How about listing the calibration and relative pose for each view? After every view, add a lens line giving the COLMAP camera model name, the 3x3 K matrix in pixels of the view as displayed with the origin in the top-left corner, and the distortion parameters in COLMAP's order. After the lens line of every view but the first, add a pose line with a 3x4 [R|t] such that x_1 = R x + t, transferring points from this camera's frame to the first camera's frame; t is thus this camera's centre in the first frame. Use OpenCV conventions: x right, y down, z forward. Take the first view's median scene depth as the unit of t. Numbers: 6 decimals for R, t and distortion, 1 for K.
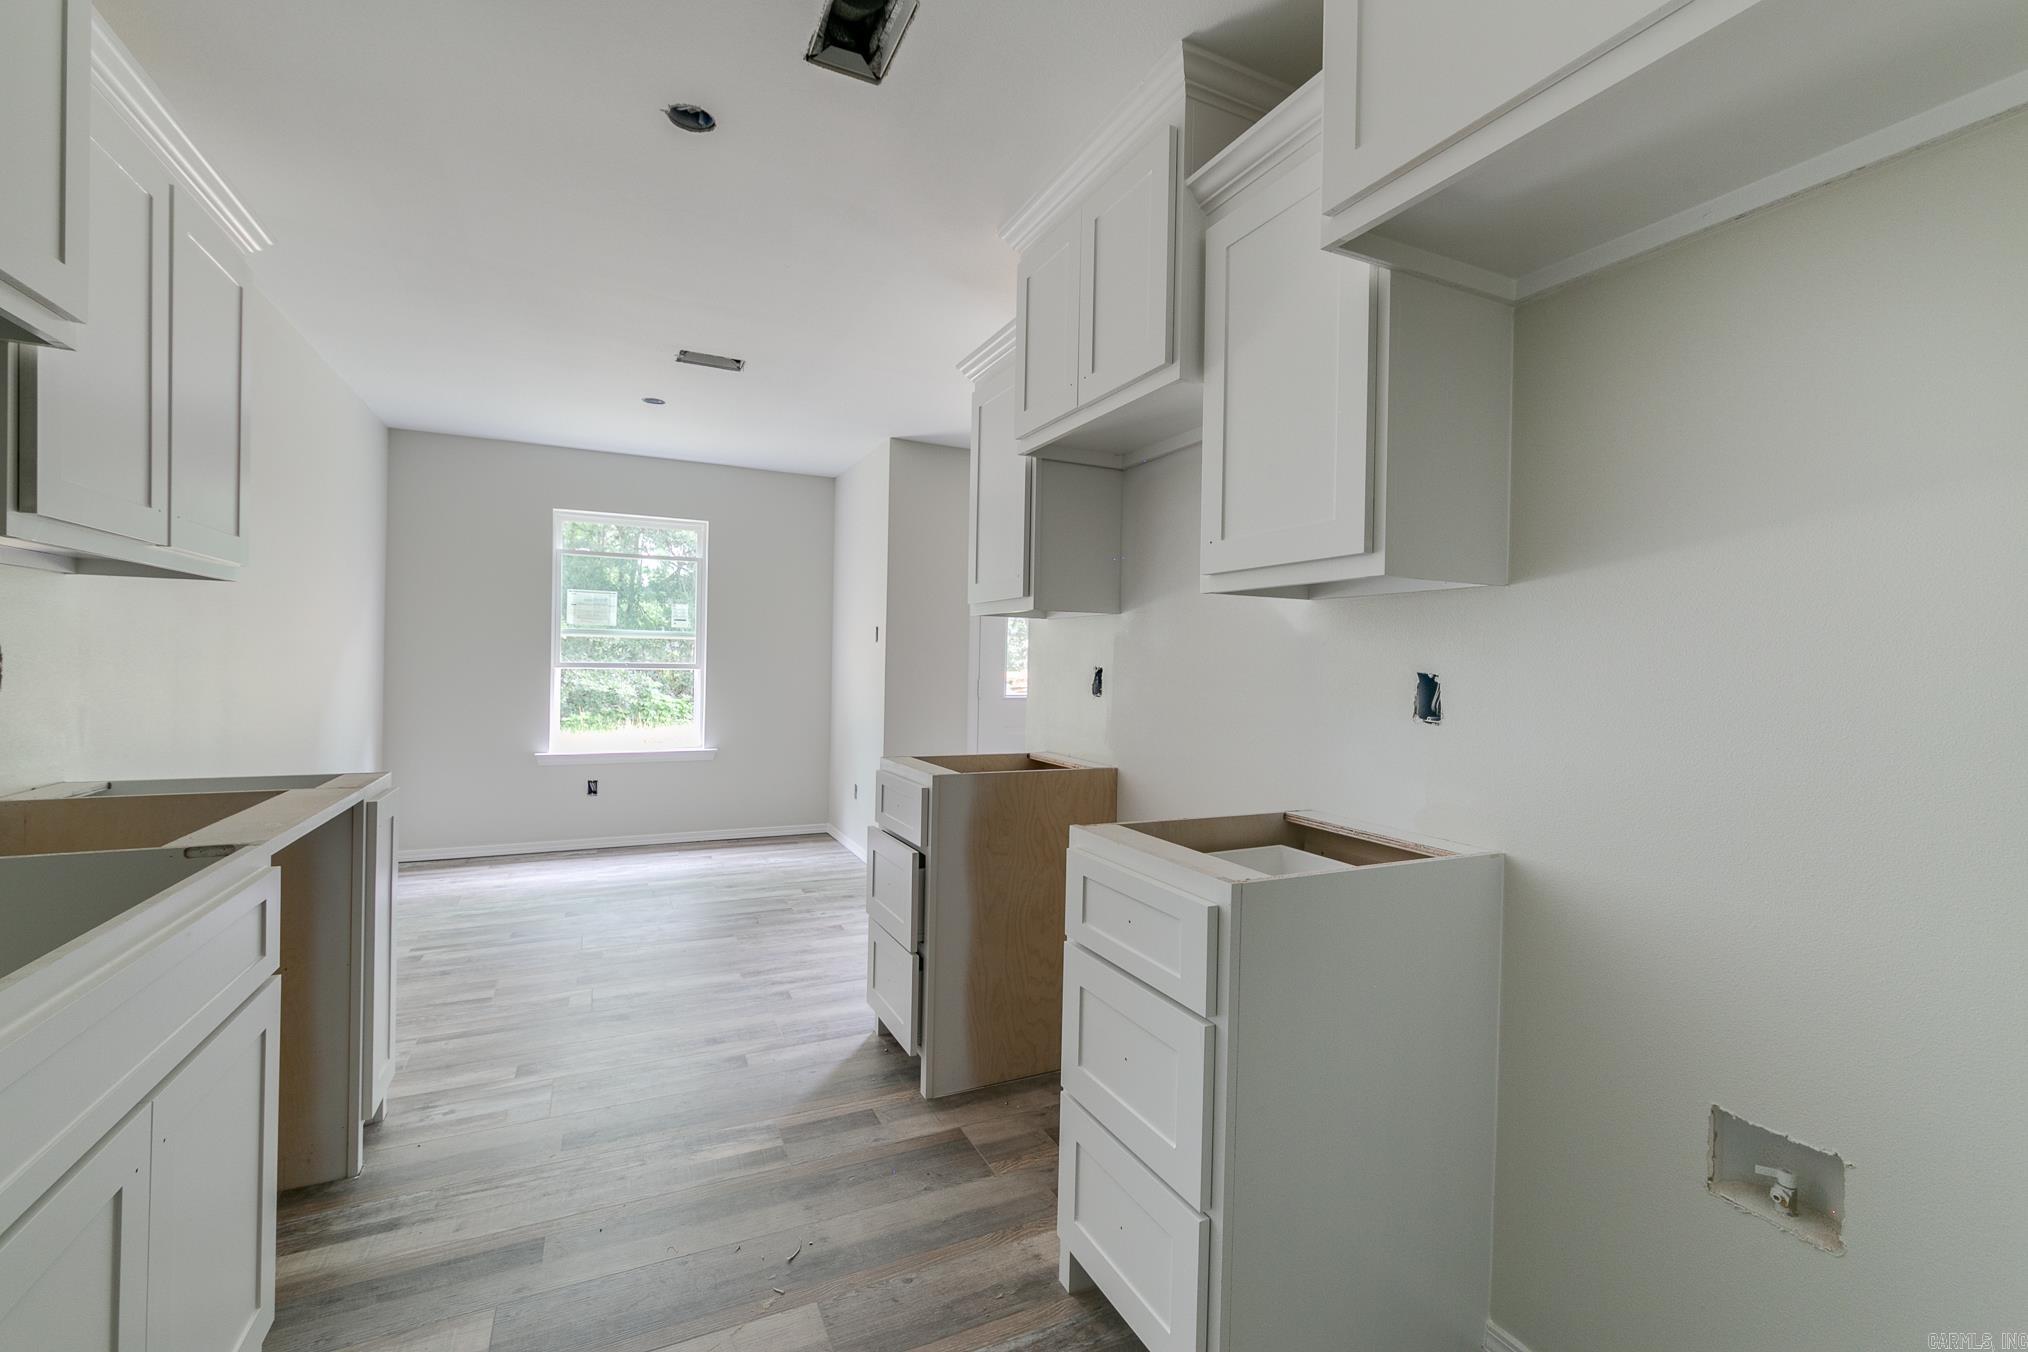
lens RADIAL K [[853.8, 0, 1015.5], [0, 853.8, 667.3], [0, 0, 1]] dist [-0.006105, 0.001597]
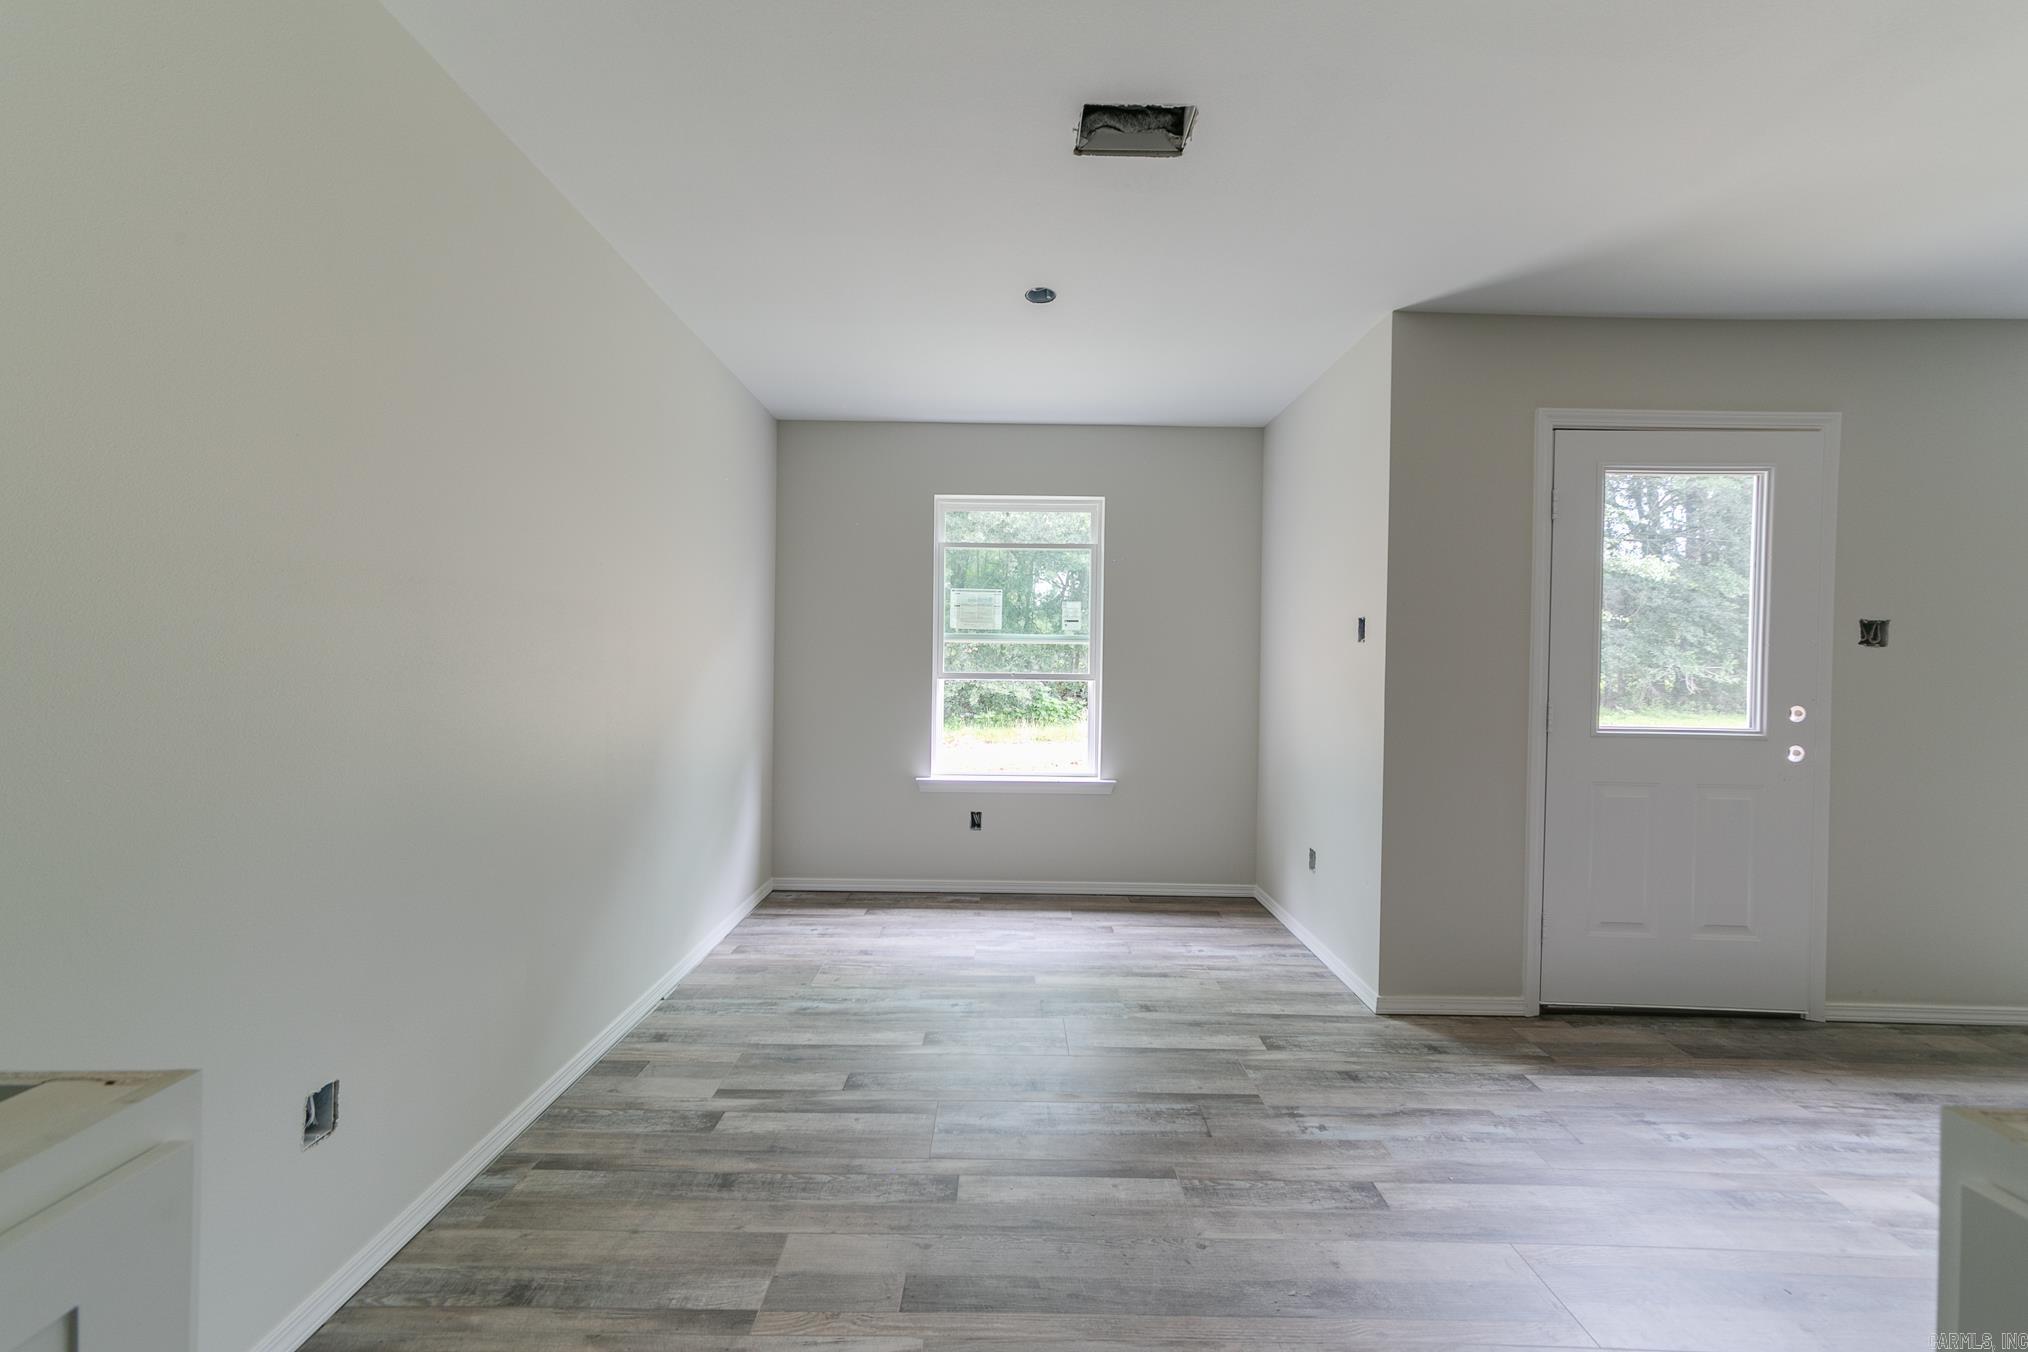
lens RADIAL K [[711.7, 0, 1010.4], [0, 711.7, 663.9], [0, 0, 1]] dist [-0.005105, 0.003307]
pose [[0.900643, -0.005174, -0.434529, -0.329110], [-0.000158, 0.999925, -0.012232, -0.012956], [0.434560, 0.011085, 0.900575, 0.787090]]
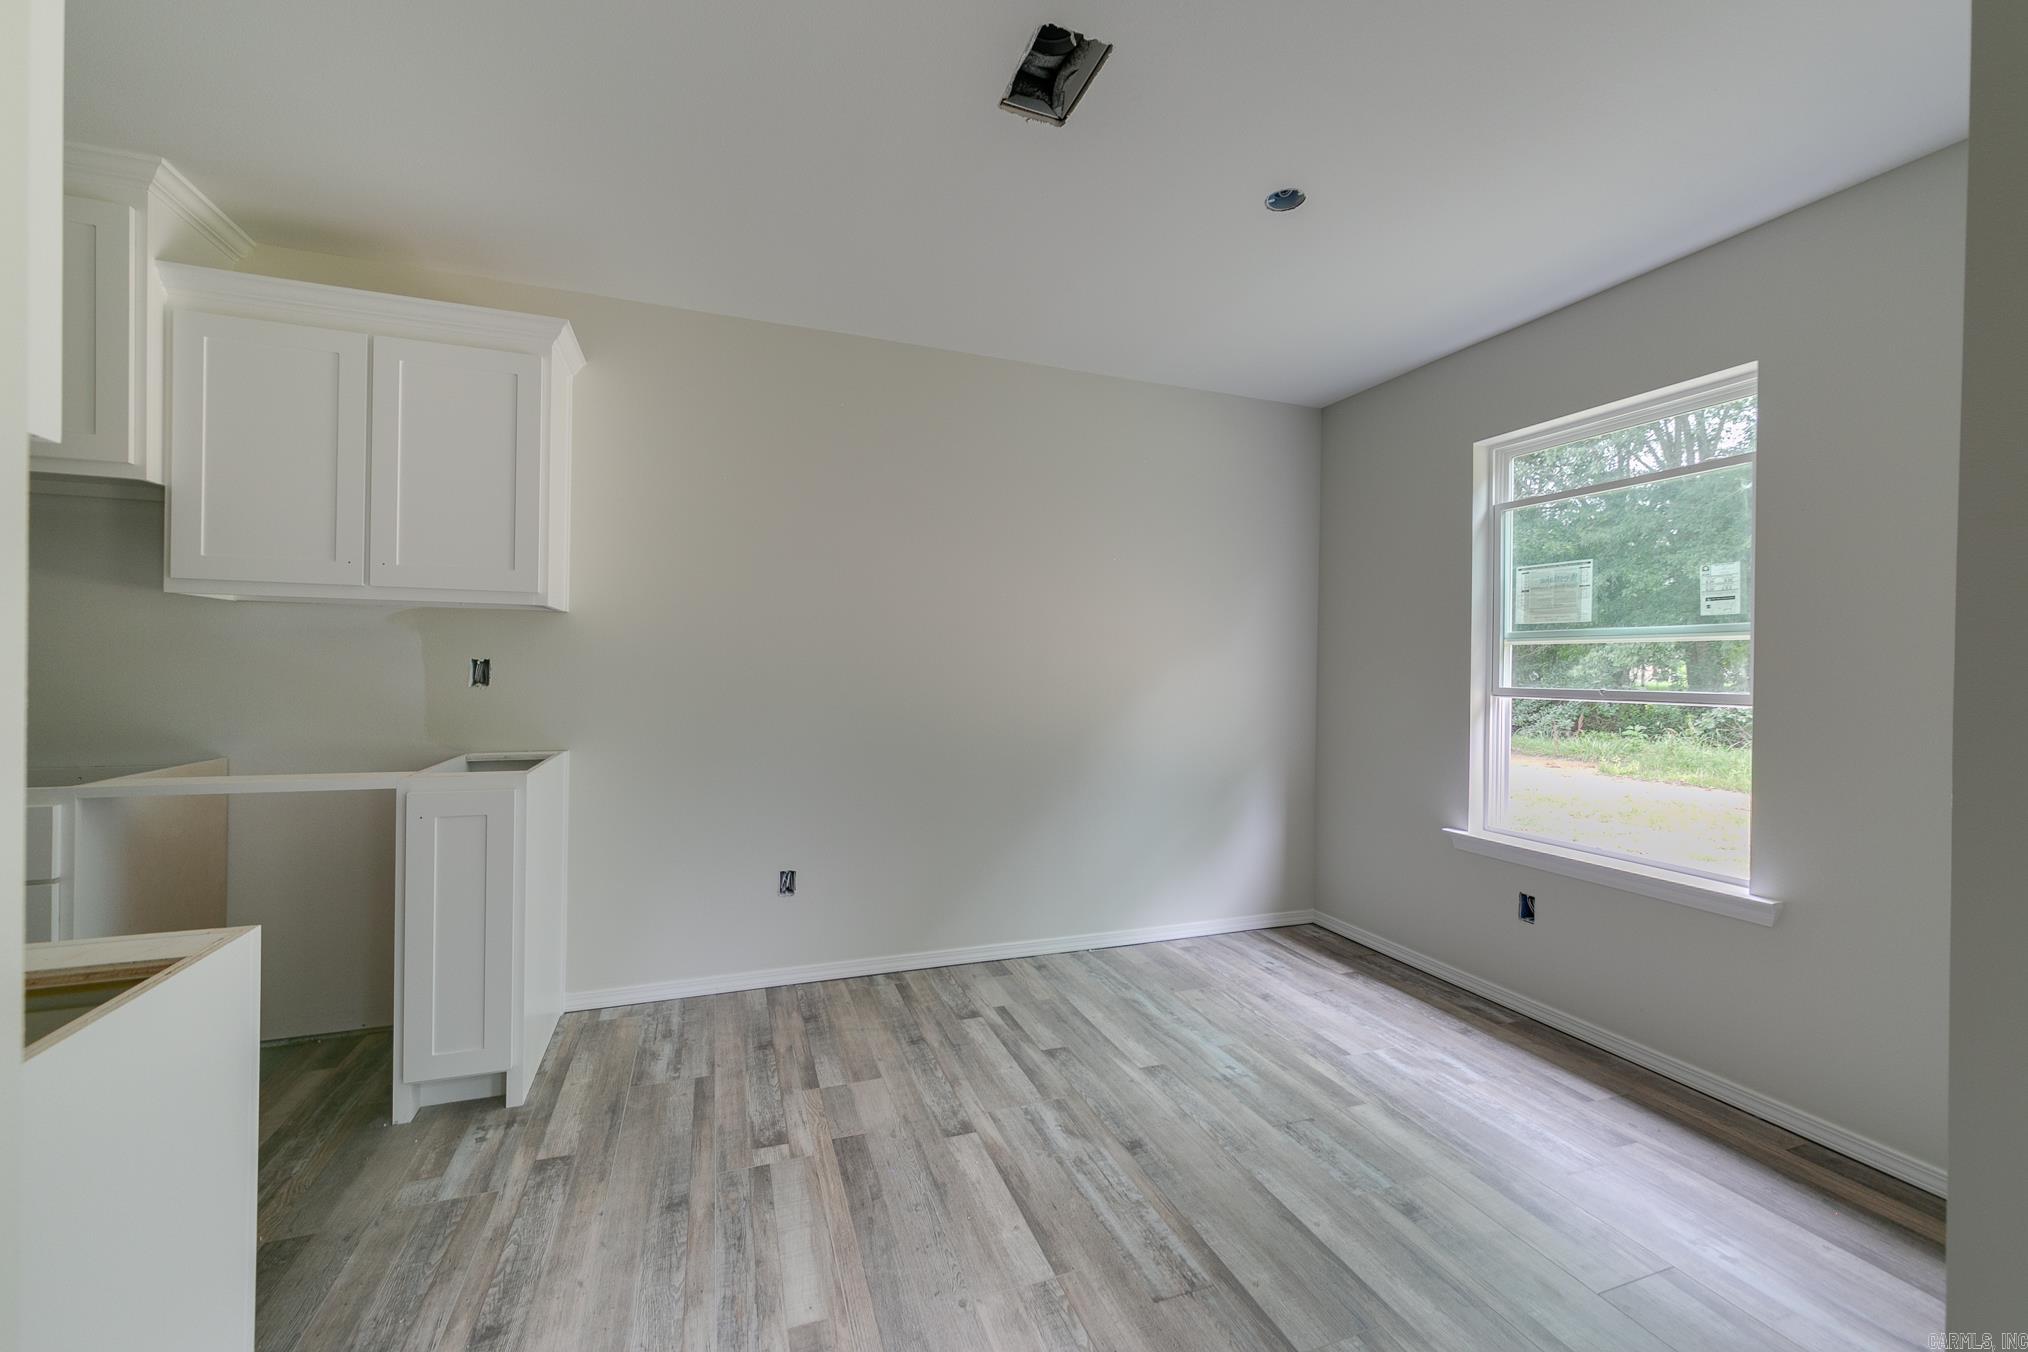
lens RADIAL K [[802.4, 0, 1009.9], [0, 802.4, 662.3], [0, 0, 1]] dist [0.003443, -0.000247]
pose [[-0.102512, -0.027889, -0.994341, 0.164488], [-0.023156, 0.999403, -0.025643, -0.002496], [0.994462, 0.020396, -0.103097, 1.480385]]
